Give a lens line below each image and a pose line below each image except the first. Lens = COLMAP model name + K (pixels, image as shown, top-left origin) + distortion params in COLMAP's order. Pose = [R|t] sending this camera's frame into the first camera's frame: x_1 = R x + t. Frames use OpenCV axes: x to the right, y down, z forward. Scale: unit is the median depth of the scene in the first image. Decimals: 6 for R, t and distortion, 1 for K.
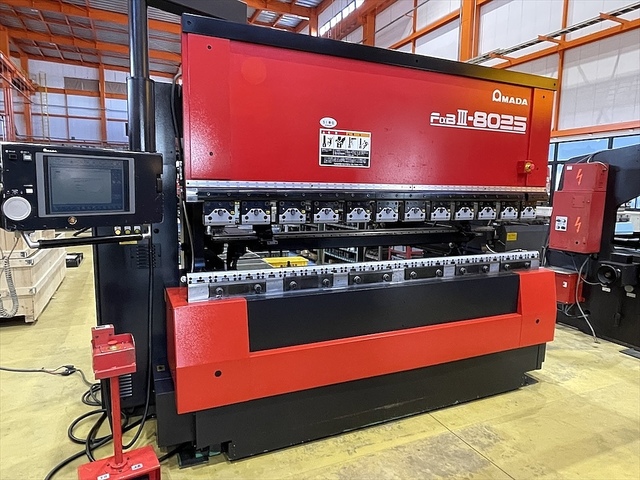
lens RADIAL K [[421.8, 0, 322.0], [0, 421.8, 239.5], [0, 0, 1]] dist [-0.001835, 0.009371]
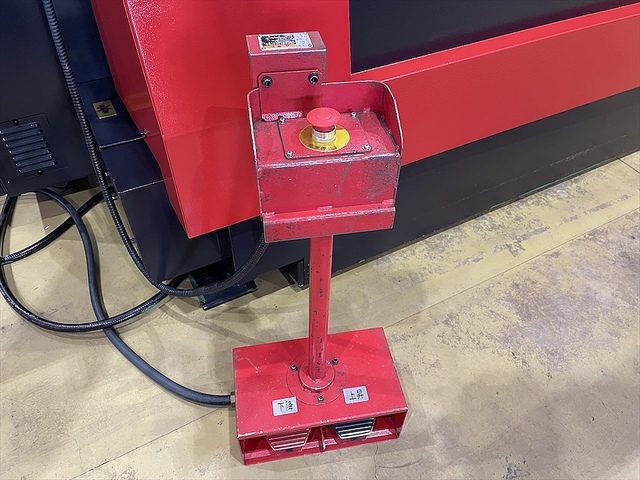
lens RADIAL K [[484.4, 0, 323.7], [0, 484.4, 241.6], [0, 0, 1]] dist [0.022216, -0.027770]
pose [[0.996203, -0.061998, 0.061121, -0.210119], [0.007989, 0.764190, 0.644942, 0.091295], [-0.086694, -0.642004, 0.761784, 0.546641]]
